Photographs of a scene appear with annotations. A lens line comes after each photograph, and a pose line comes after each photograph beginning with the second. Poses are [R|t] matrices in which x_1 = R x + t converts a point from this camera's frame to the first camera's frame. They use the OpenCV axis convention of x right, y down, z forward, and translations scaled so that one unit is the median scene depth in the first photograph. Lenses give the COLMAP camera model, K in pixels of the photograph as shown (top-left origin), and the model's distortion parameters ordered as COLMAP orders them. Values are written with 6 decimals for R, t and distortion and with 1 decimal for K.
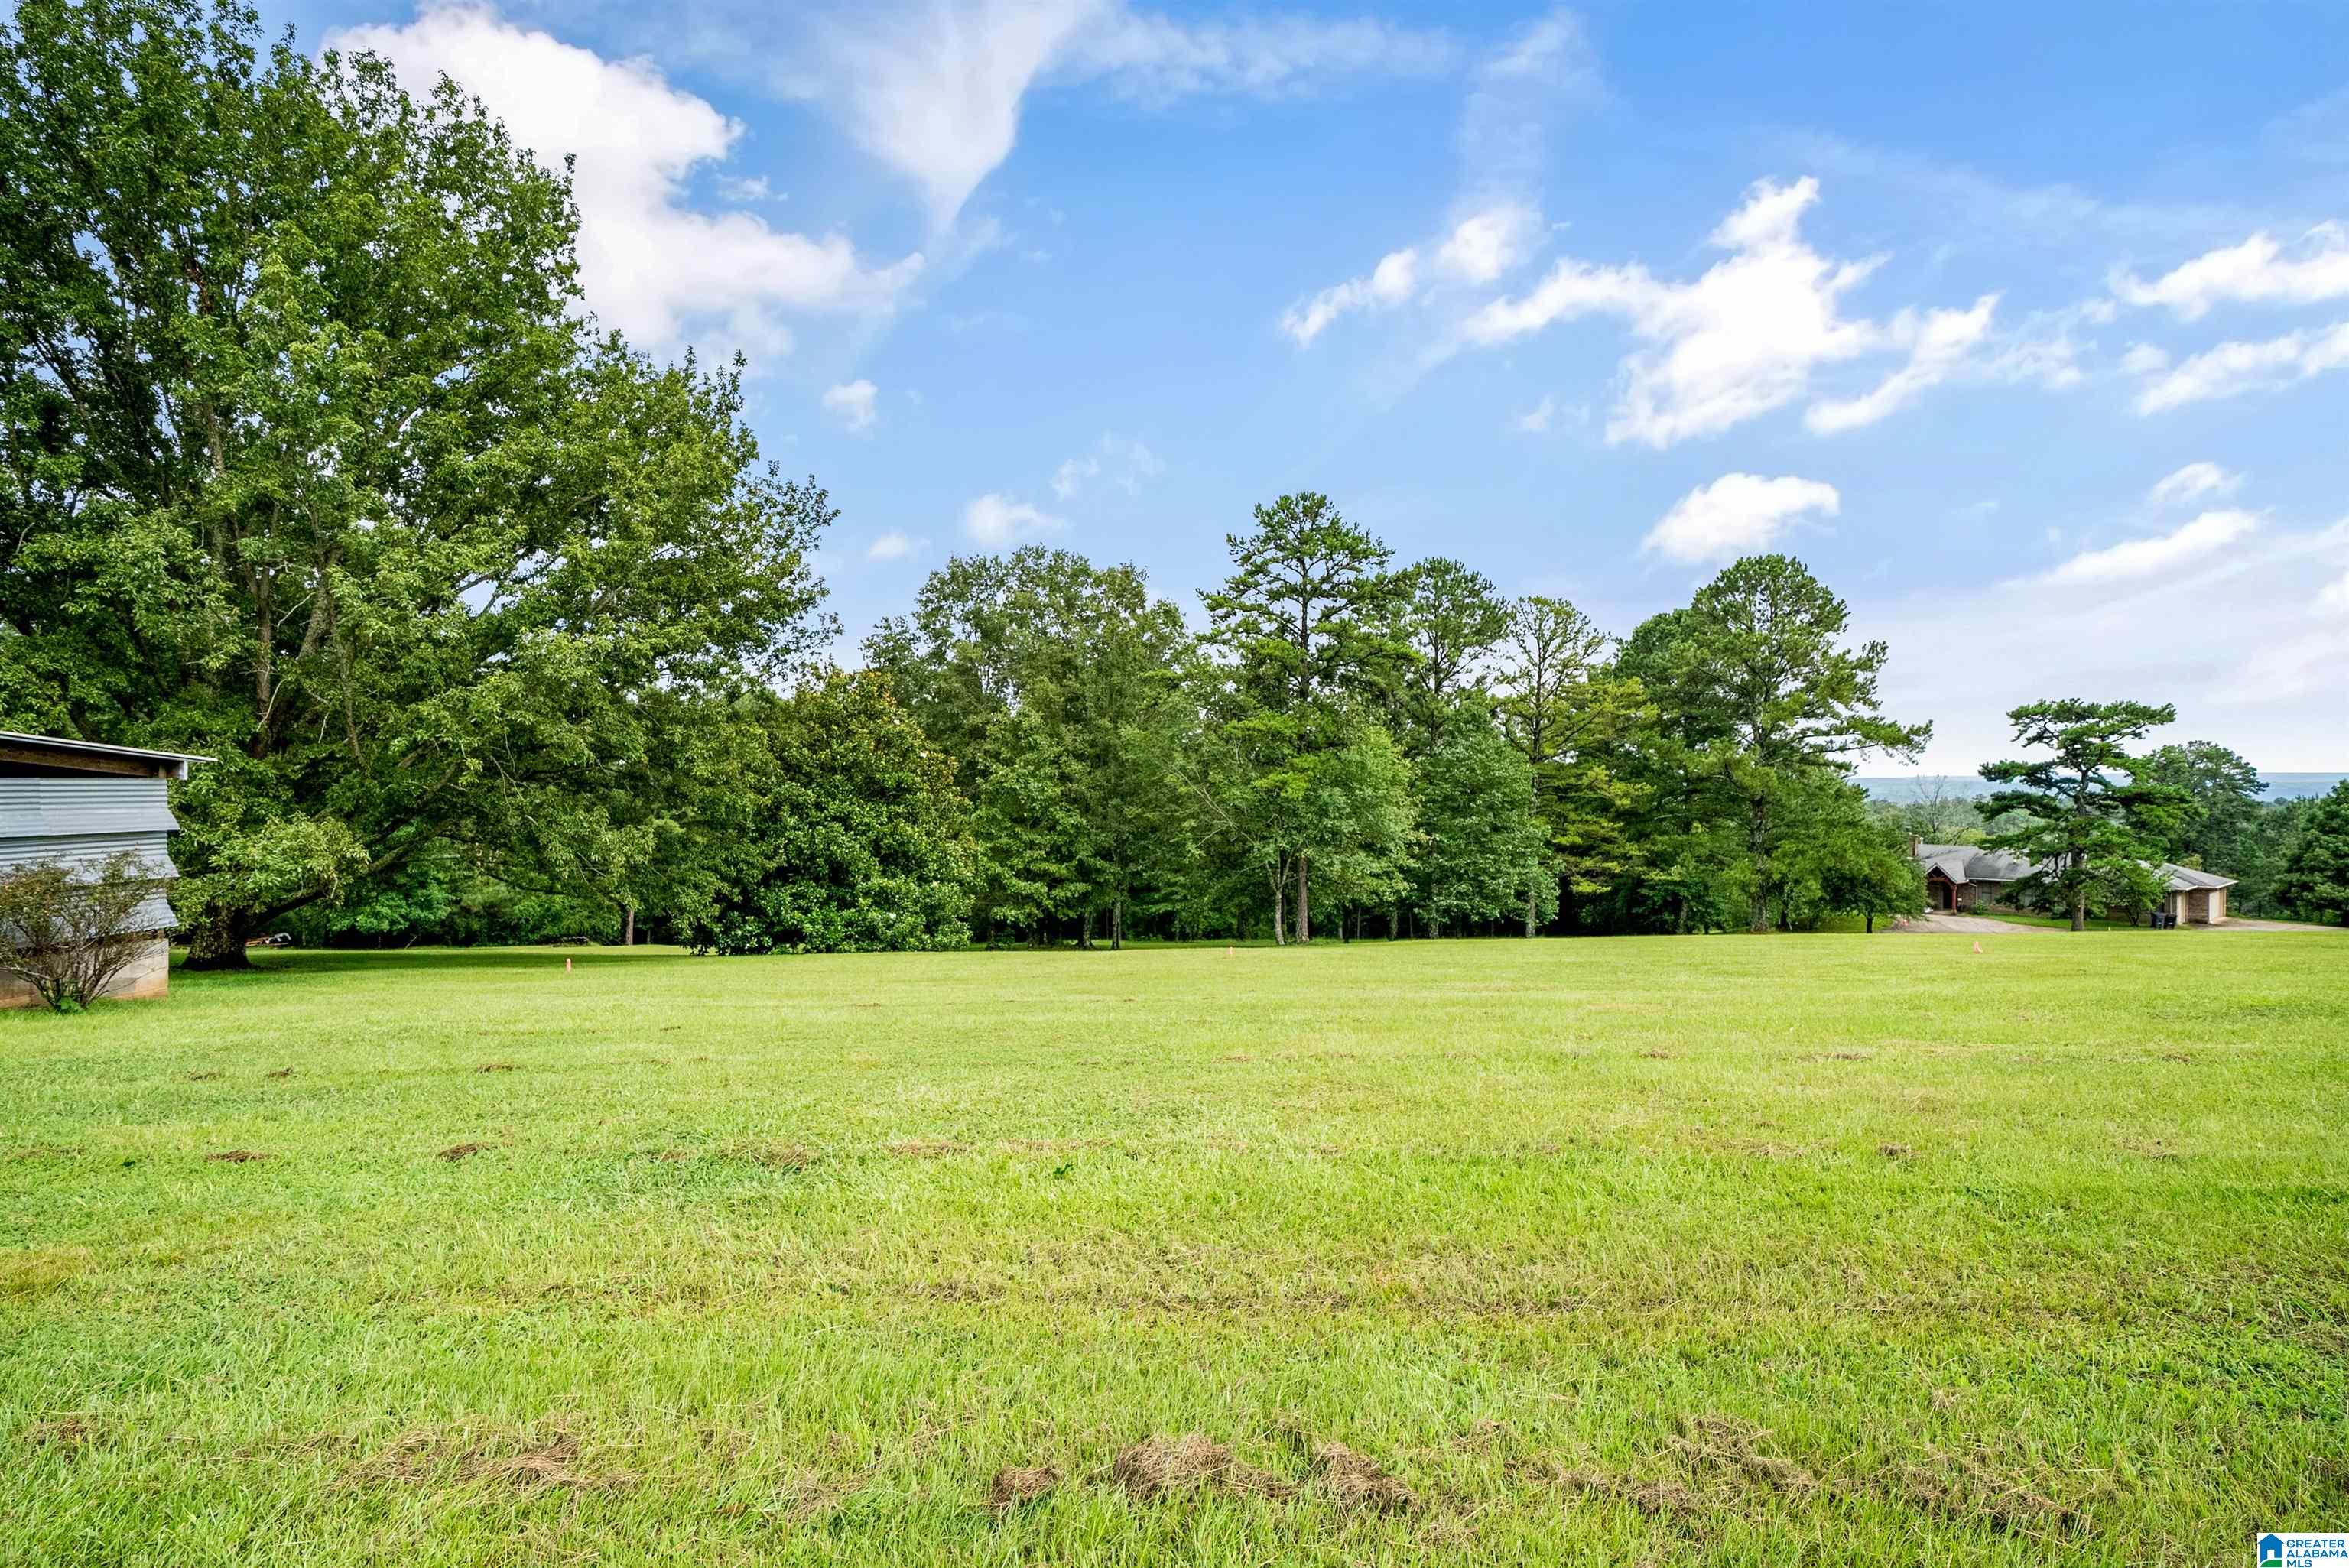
lens RADIAL K [[1167.5, 0, 1174.0], [0, 1167.5, 764.6], [0, 0, 1]] dist [0.003600, 0.000038]
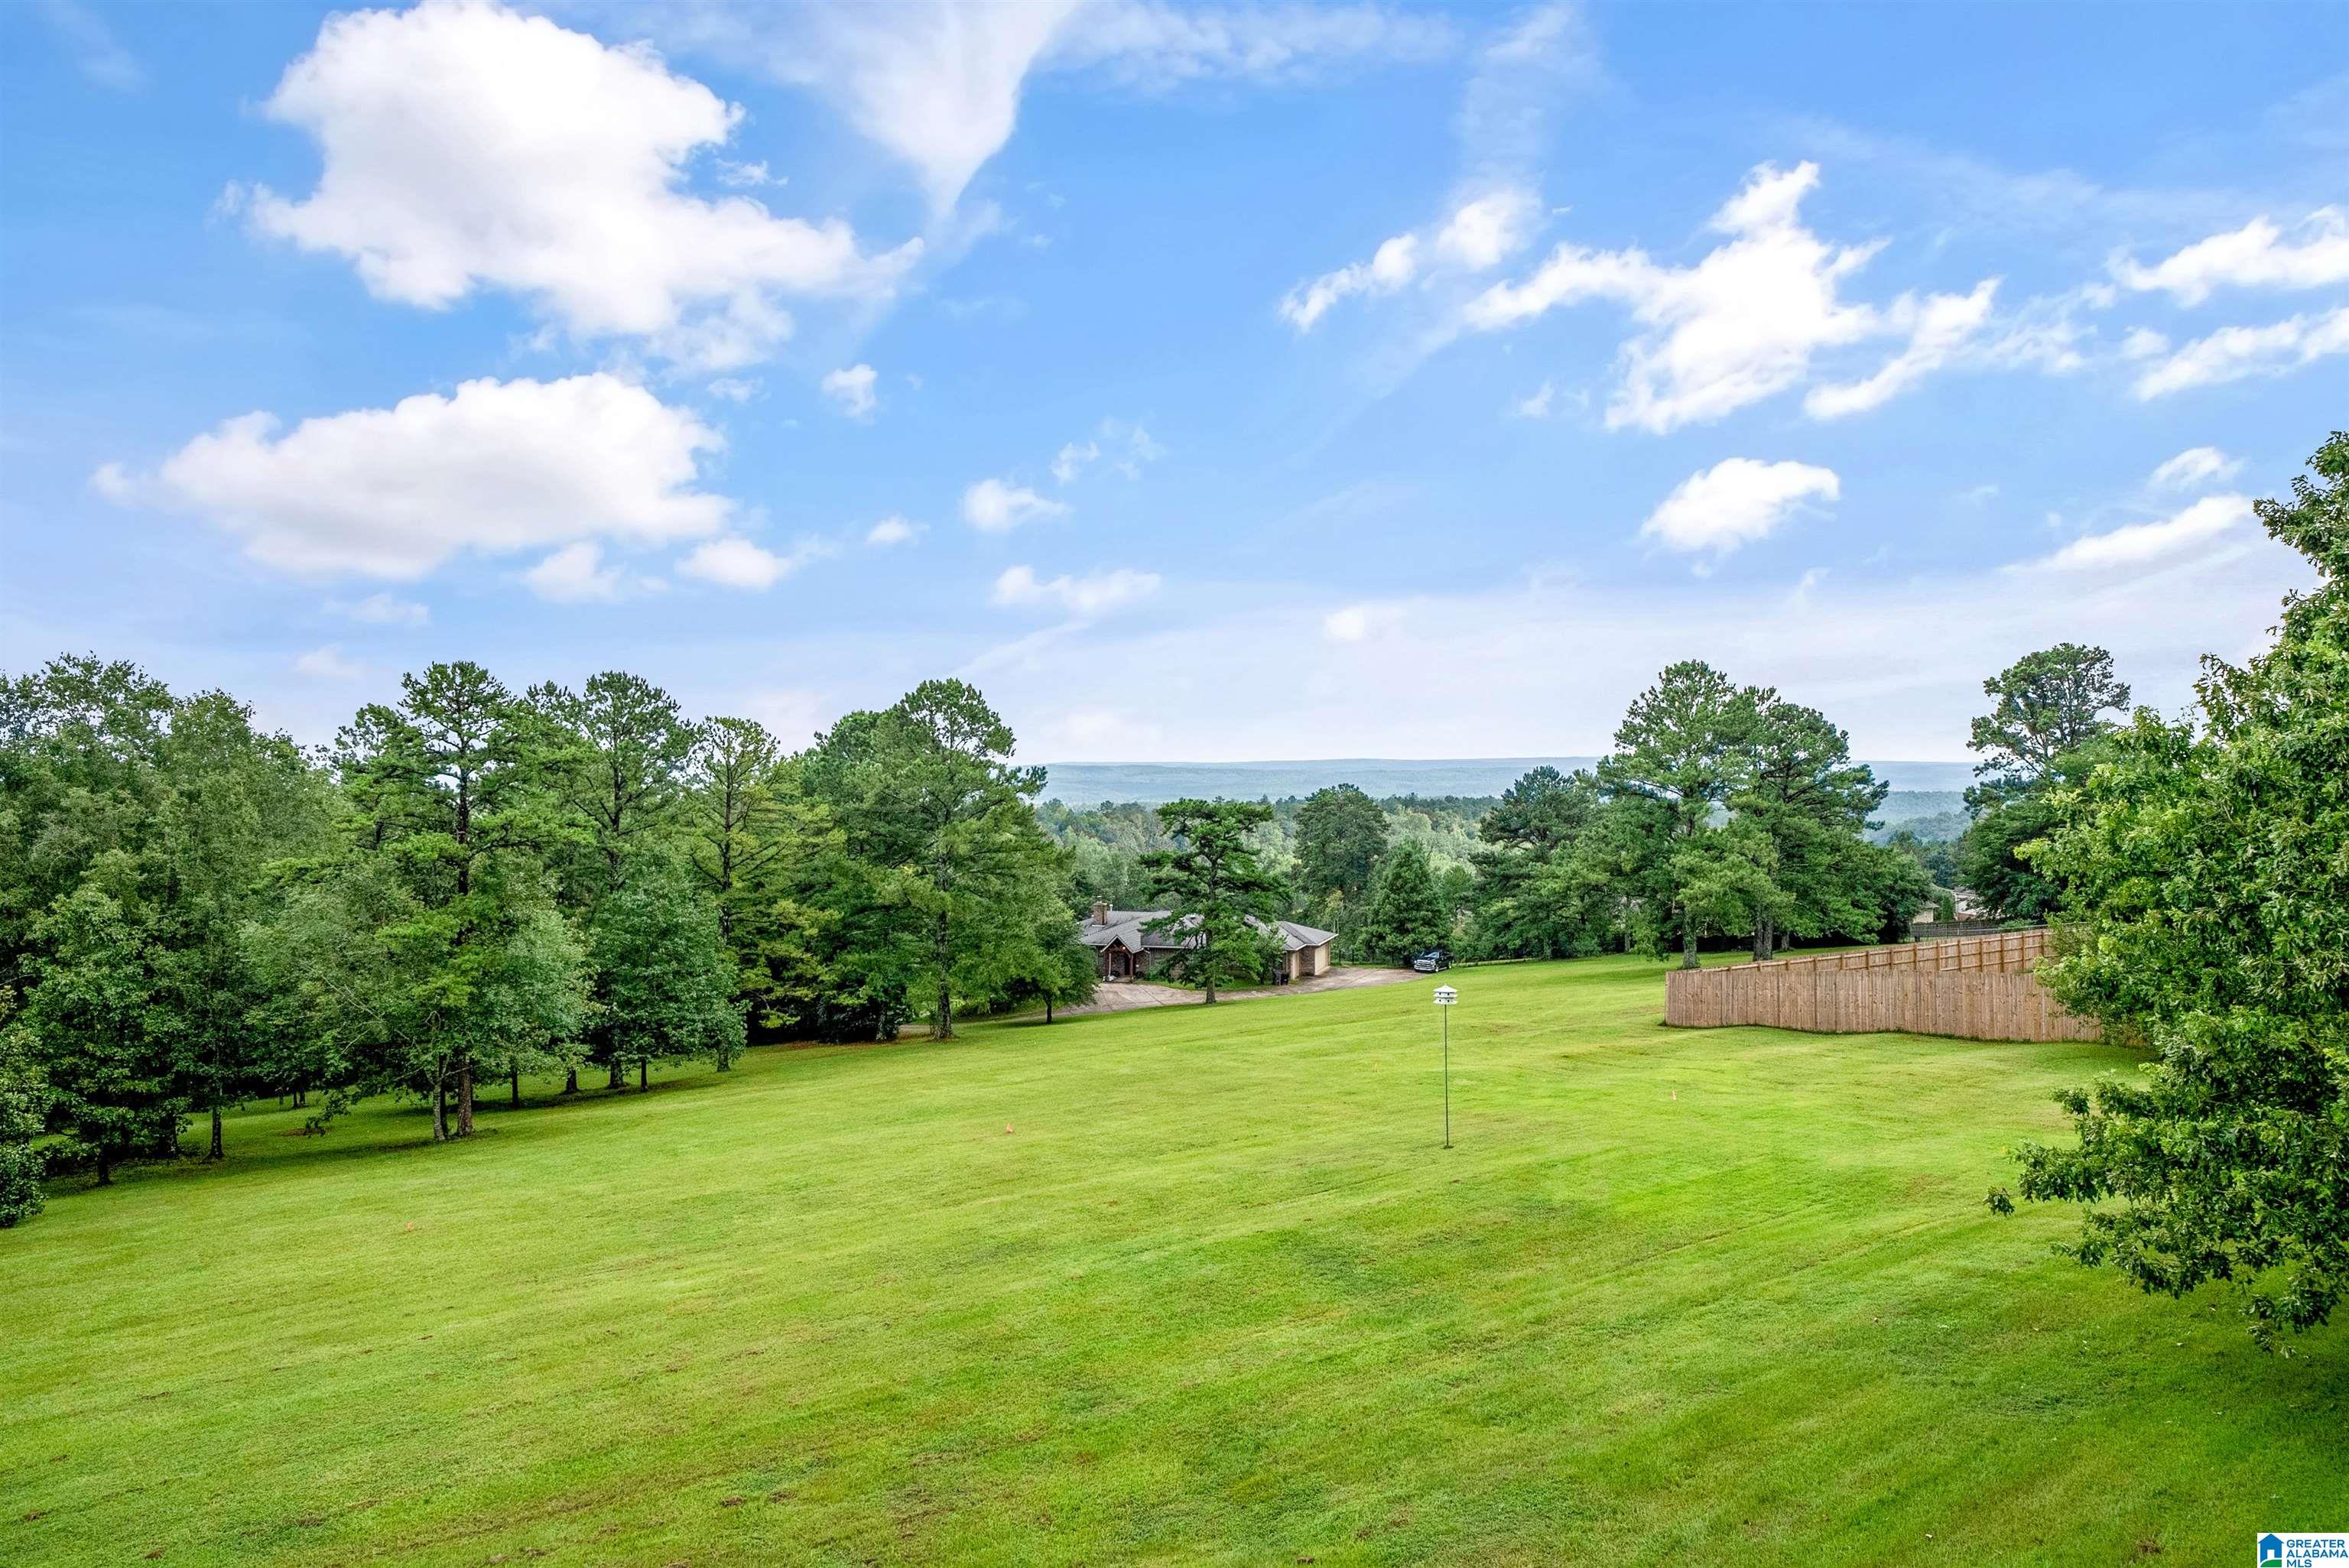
lens RADIAL K [[1500.1, 0, 1171.0], [0, 1500.1, 788.5], [0, 0, 1]] dist [0.002115, 0.000471]
pose [[0.845460, -0.013877, 0.533858, -0.043509], [0.001086, 0.999705, 0.024267, -0.132524], [-0.534037, -0.019937, 0.845226, -0.273538]]
